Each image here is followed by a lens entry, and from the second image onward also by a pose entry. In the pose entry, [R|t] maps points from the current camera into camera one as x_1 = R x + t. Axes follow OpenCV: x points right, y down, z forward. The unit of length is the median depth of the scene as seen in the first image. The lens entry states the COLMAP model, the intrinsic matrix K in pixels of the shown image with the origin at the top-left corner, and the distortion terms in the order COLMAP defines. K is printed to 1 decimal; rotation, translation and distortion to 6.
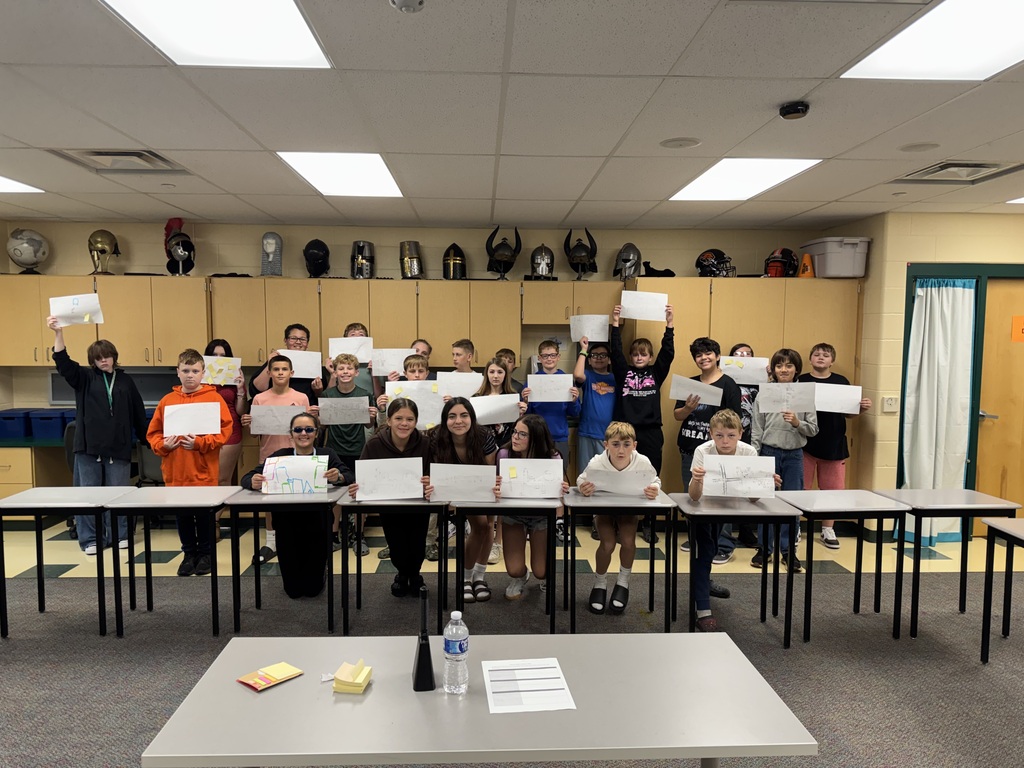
lens RADIAL K [[729.8, 0, 502.6], [0, 729.8, 391.6], [0, 0, 1]] dist [0.070207, -0.082537]
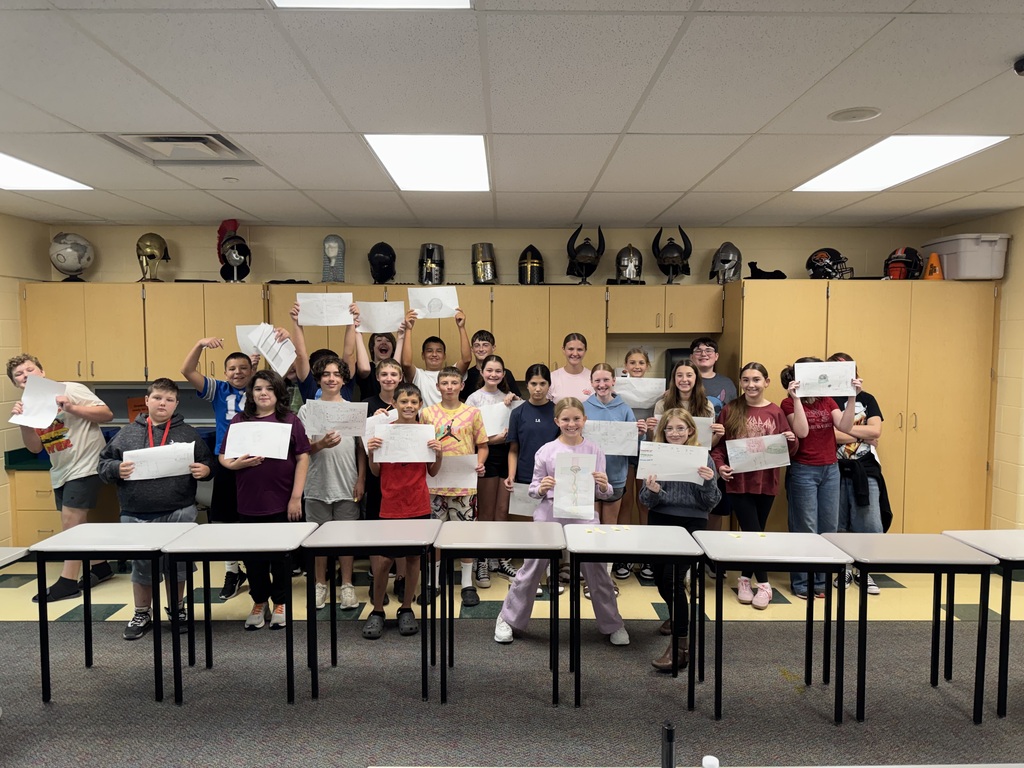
lens RADIAL K [[729.8, 0, 508.0], [0, 729.8, 388.3], [0, 0, 1]] dist [0.070207, -0.082537]
pose [[0.999625, -0.002080, -0.027321, -0.075075], [0.001648, 0.999873, -0.015835, -0.010563], [0.027351, 0.015784, 0.999501, 0.098927]]
